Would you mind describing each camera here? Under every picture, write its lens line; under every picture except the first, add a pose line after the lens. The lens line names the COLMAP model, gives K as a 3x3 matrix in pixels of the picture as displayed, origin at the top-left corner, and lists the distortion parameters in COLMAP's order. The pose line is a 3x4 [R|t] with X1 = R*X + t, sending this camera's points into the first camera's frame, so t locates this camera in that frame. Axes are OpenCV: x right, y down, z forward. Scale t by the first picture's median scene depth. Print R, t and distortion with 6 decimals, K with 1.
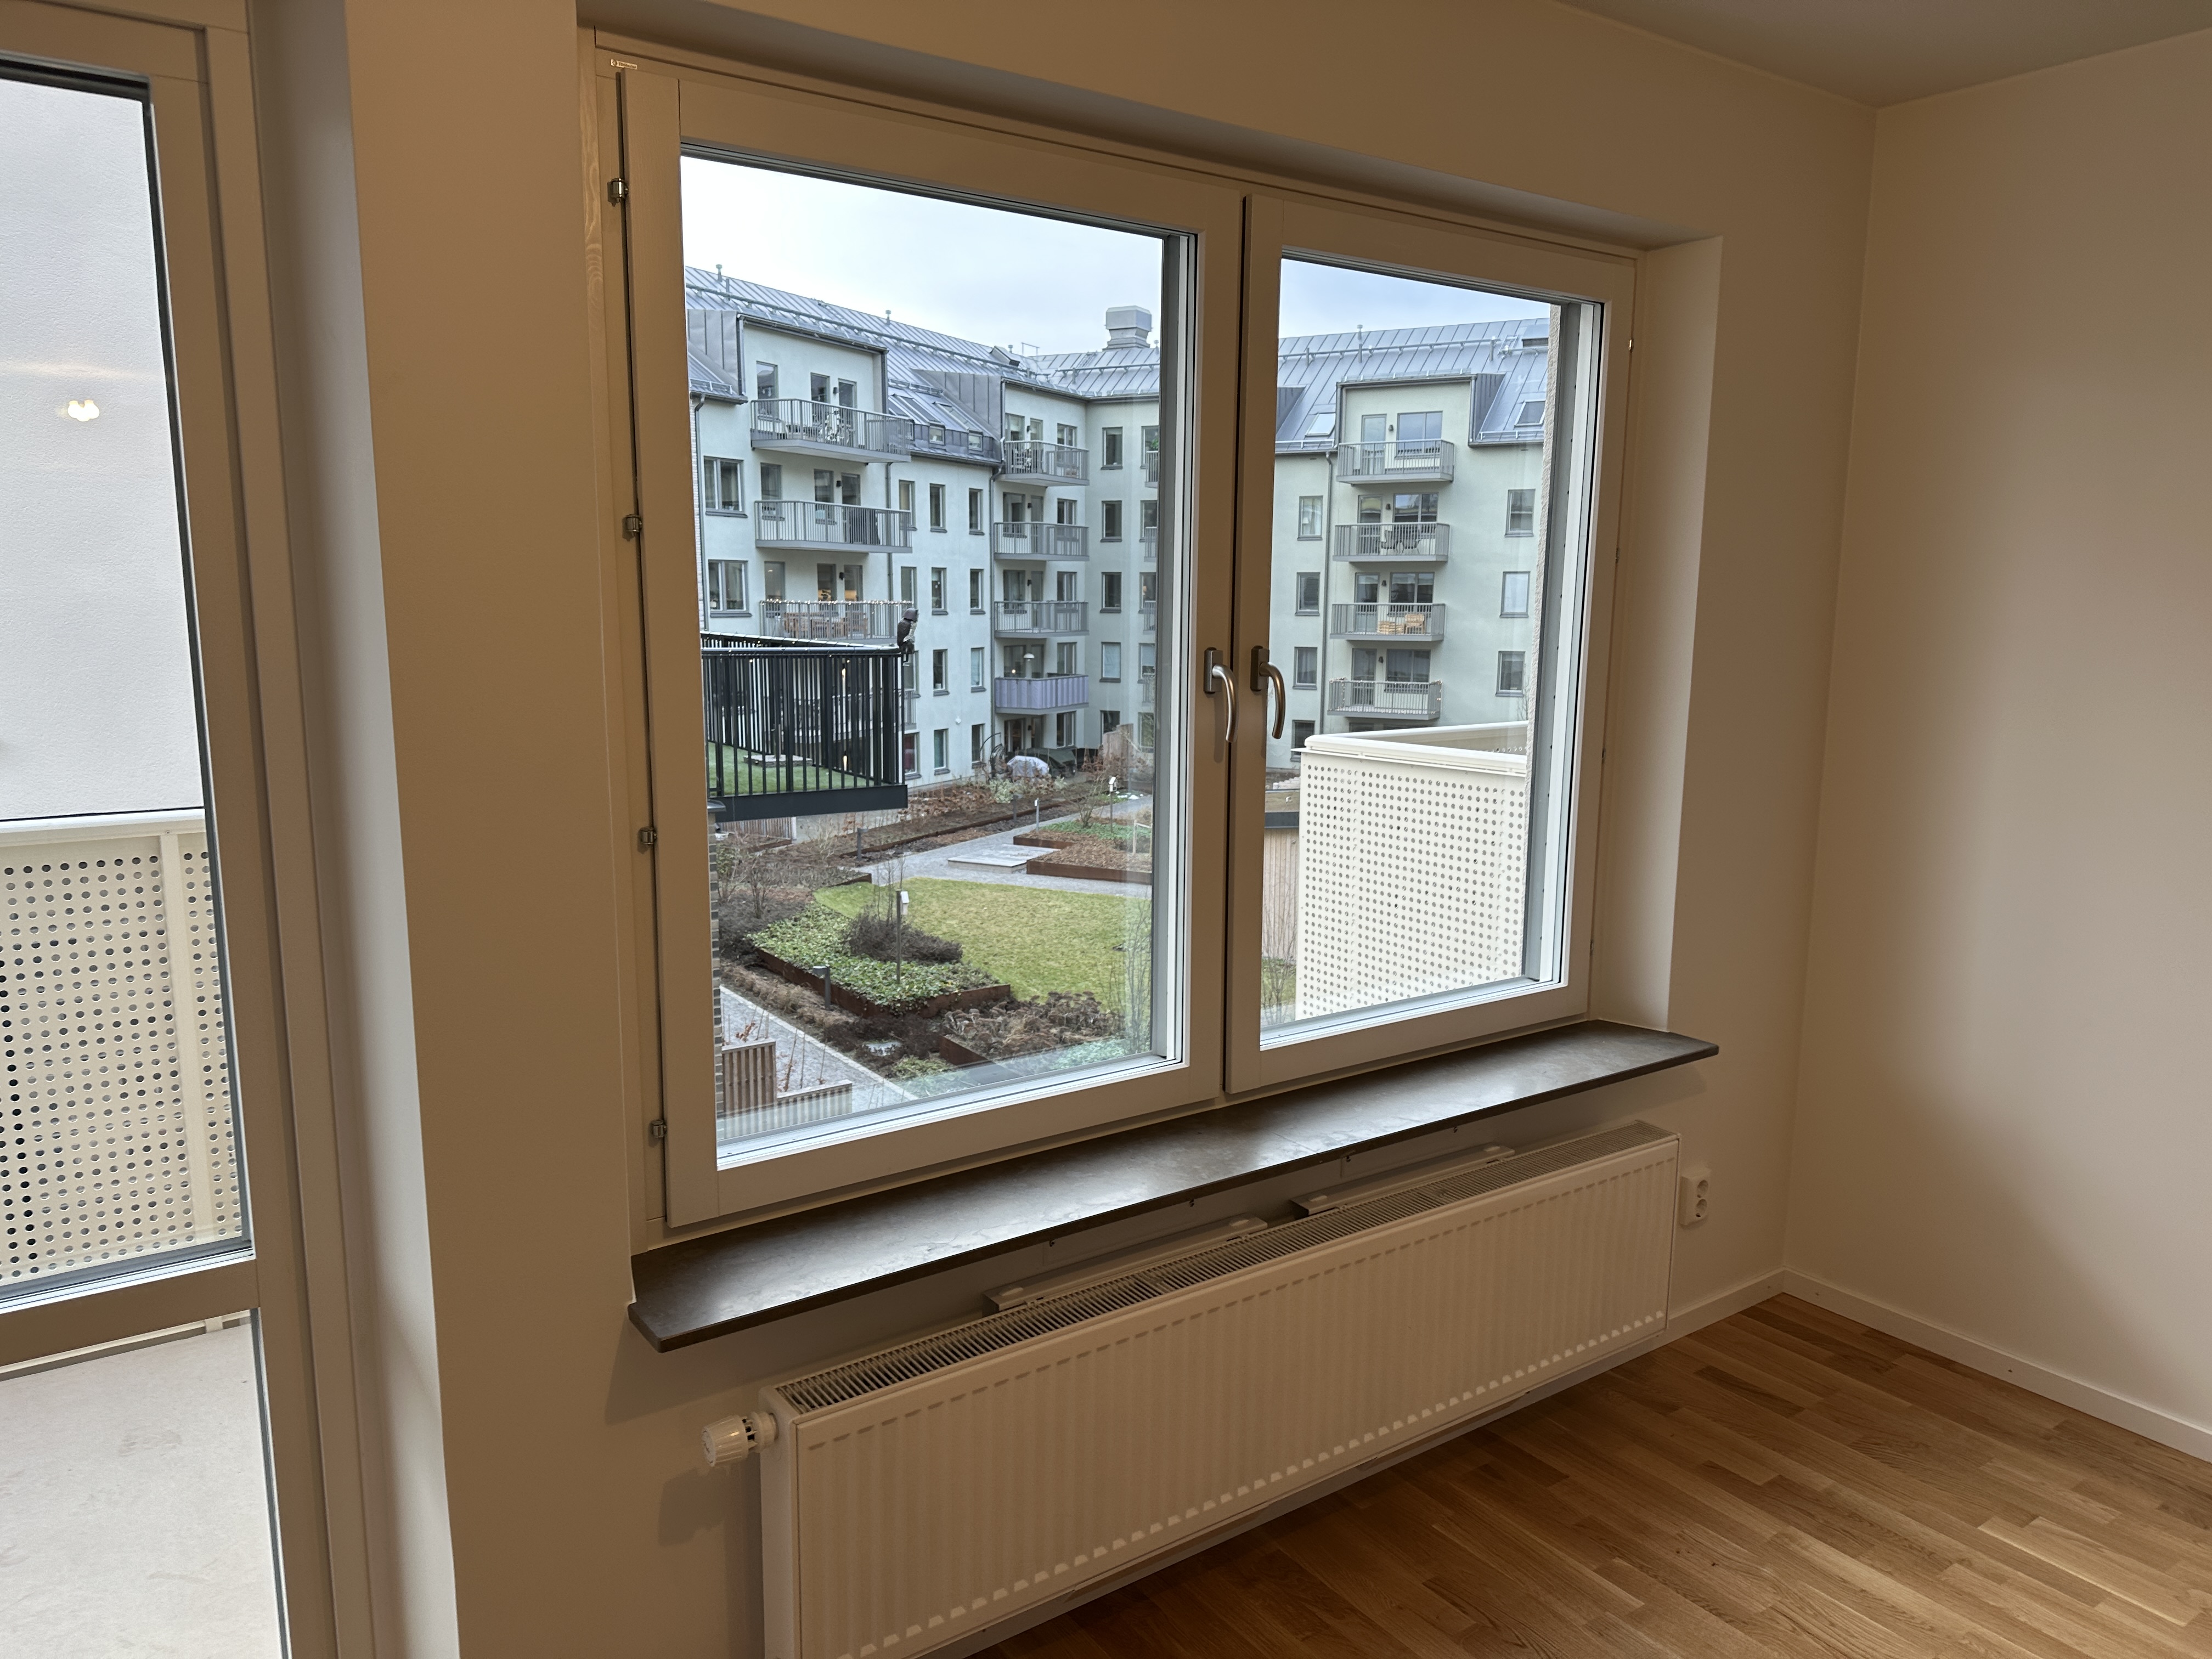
lens RADIAL K [[1547.2, 0, 1136.0], [0, 1547.2, 839.5], [0, 0, 1]] dist [0.134364, -0.183228]
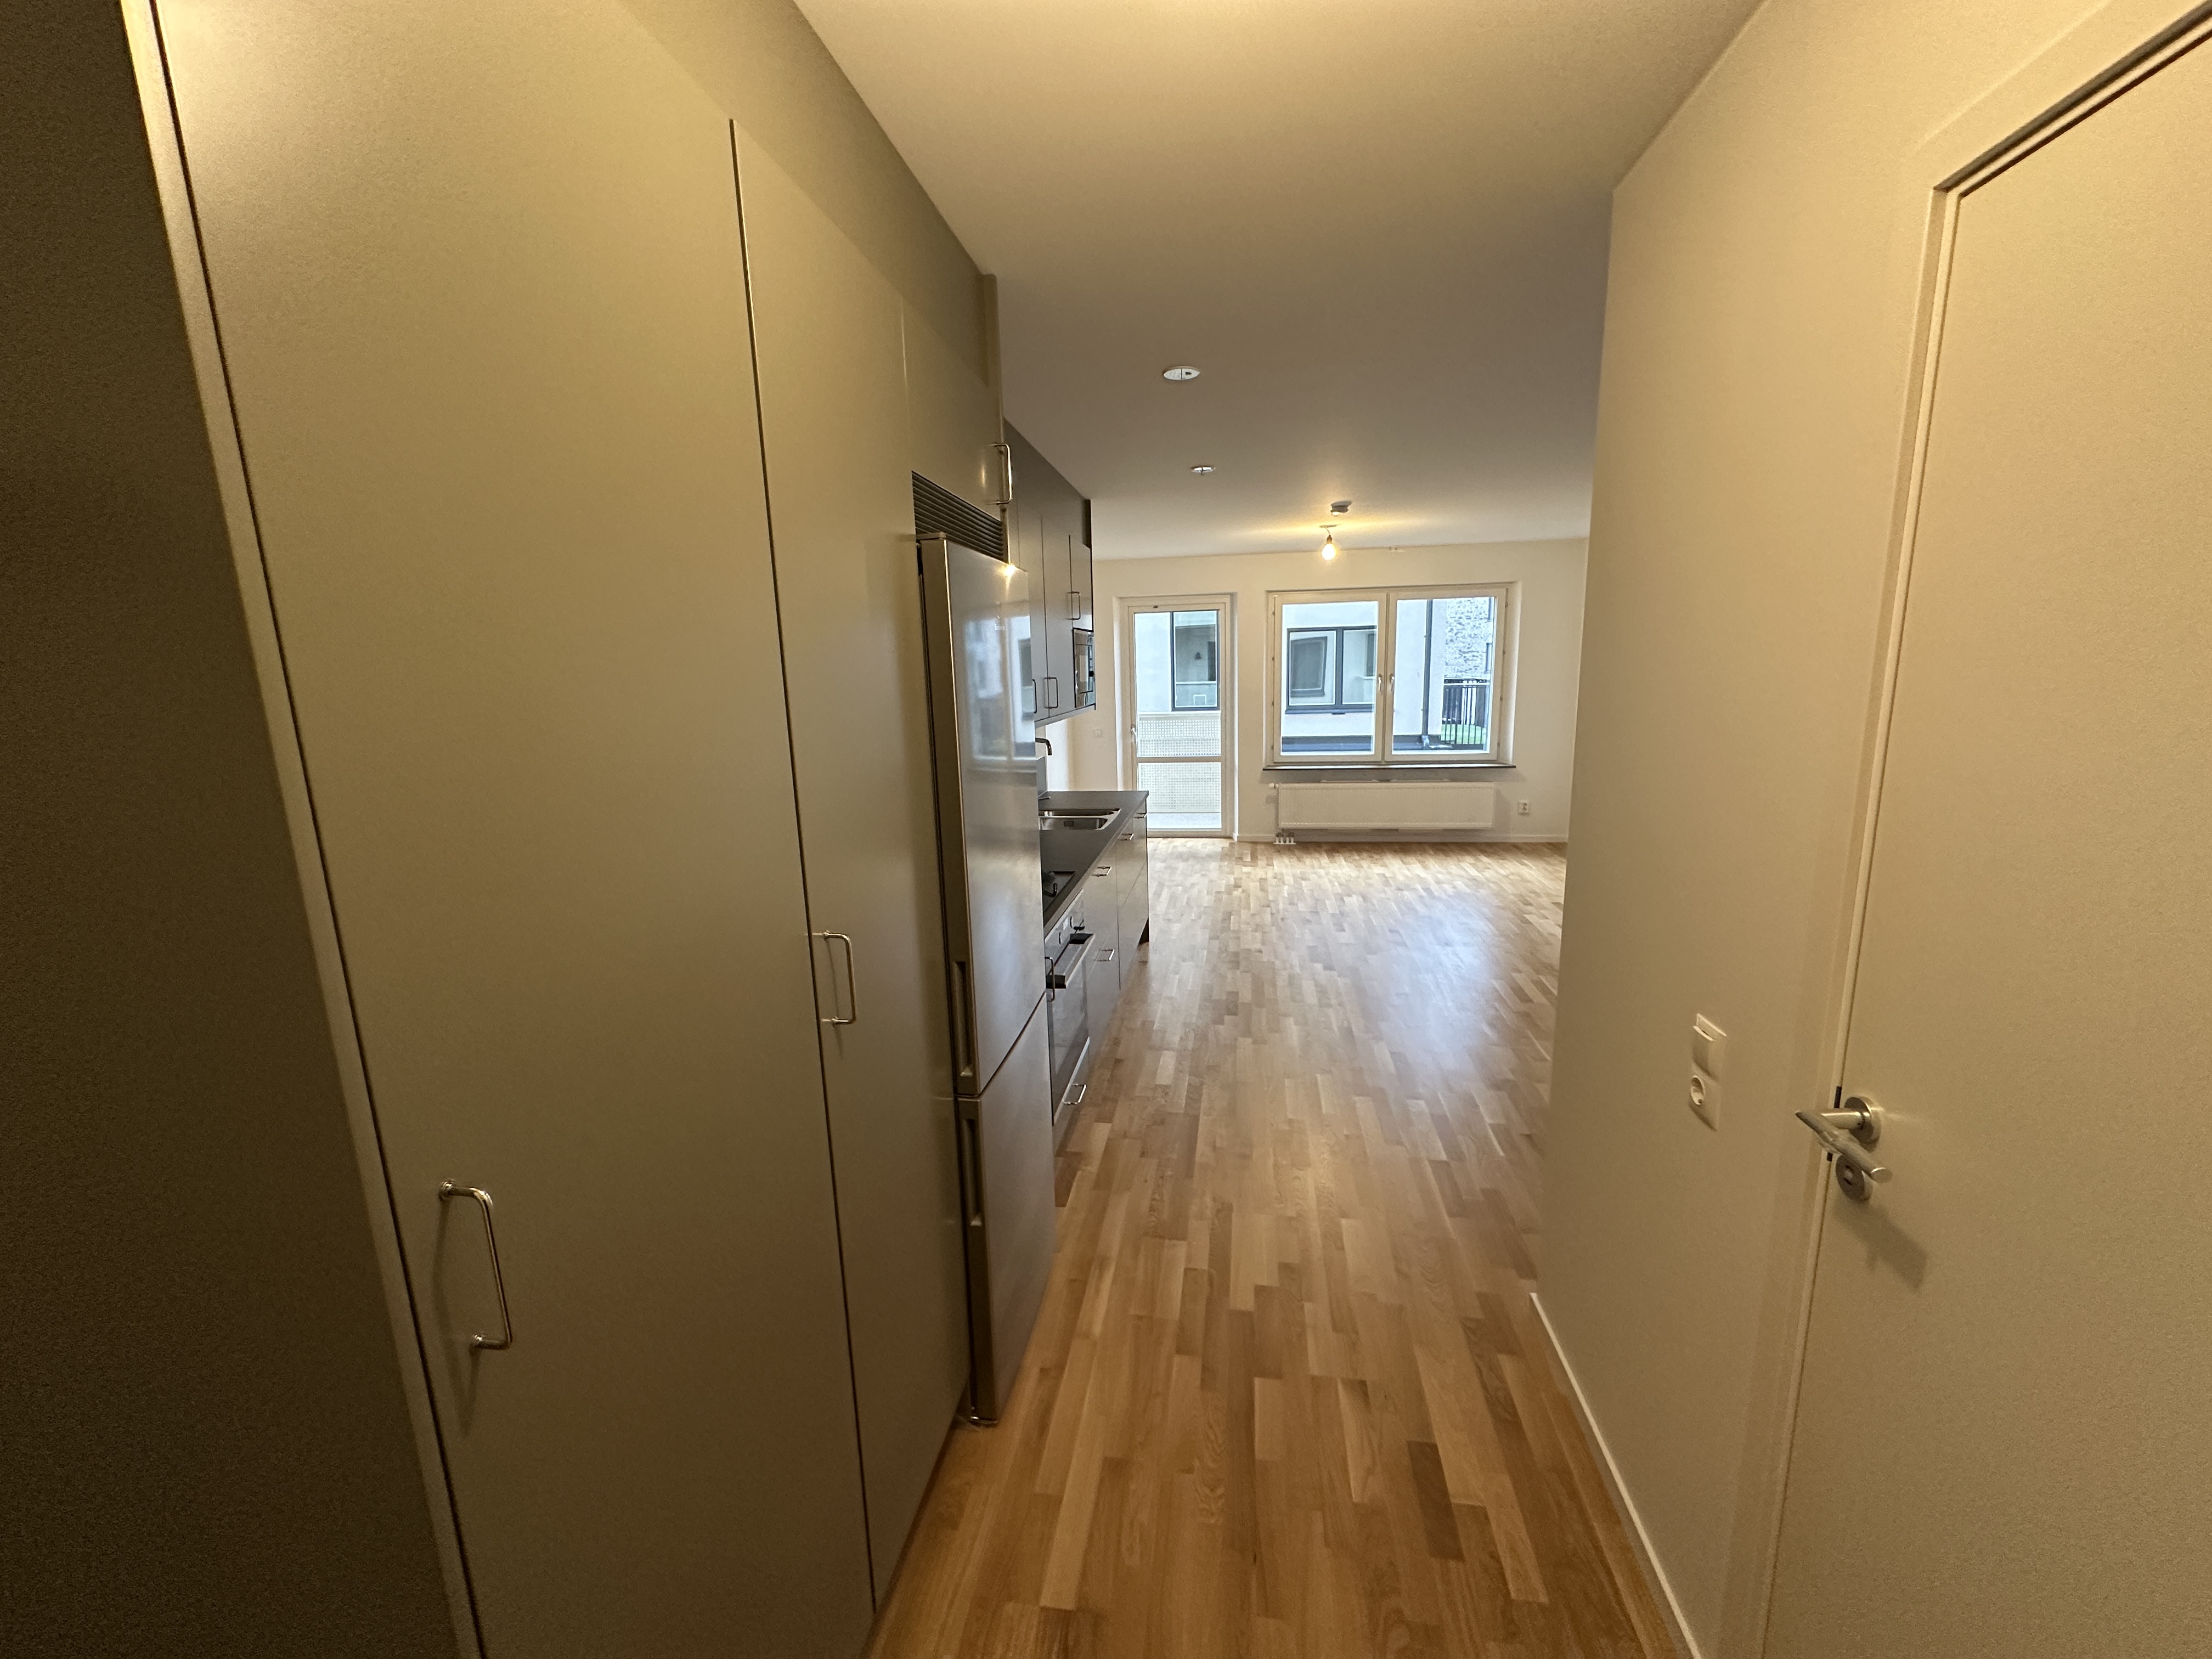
lens RADIAL K [[886.7, 0, 1106.0], [0, 886.7, 829.5], [0, 0, 1]] dist [-0.000044, 0.000402]
pose [[0.709452, 0.100227, -0.697591, 0.073271], [-0.078878, 0.994909, 0.062725, 0.013687], [0.700326, 0.010524, 0.713746, -0.086624]]
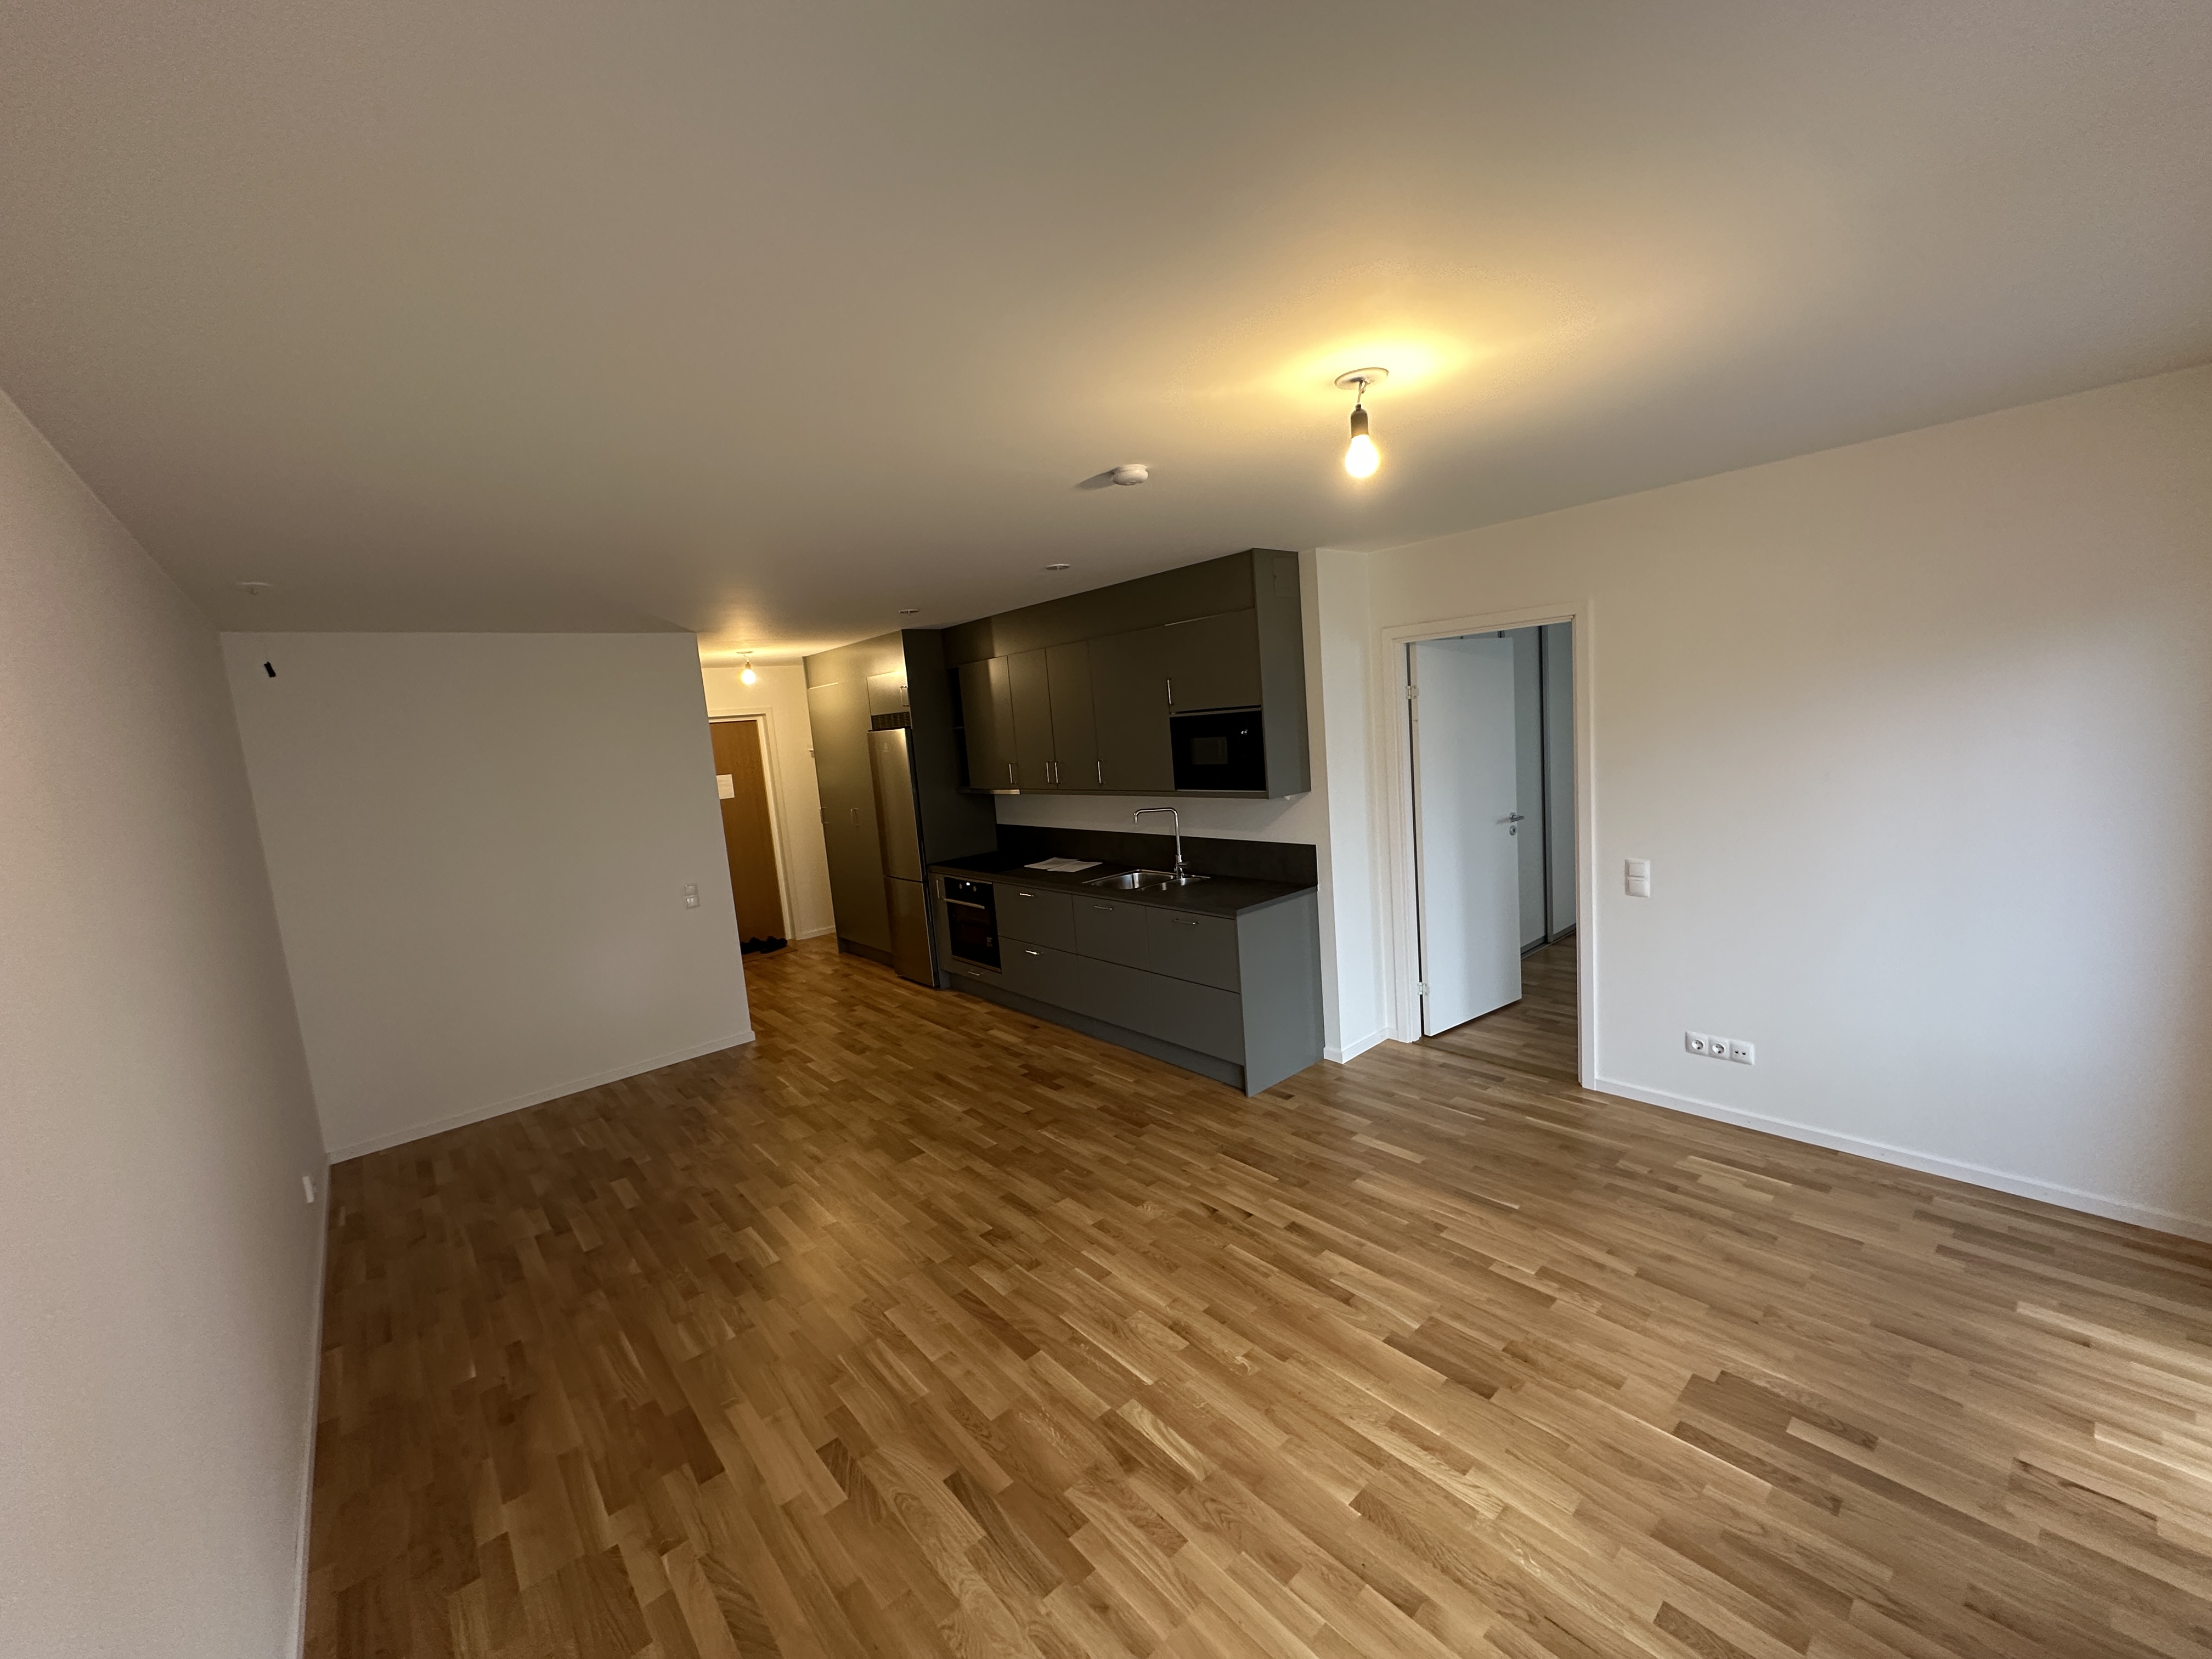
lens RADIAL K [[886.7, 0, 1106.0], [0, 886.7, 829.5], [0, 0, 1]] dist [-0.000044, 0.000402]
pose [[-0.994048, 0.080518, -0.073384, 0.025883], [0.056803, 0.957866, 0.281541, -0.012816], [0.092961, 0.275697, -0.956739, 0.051937]]
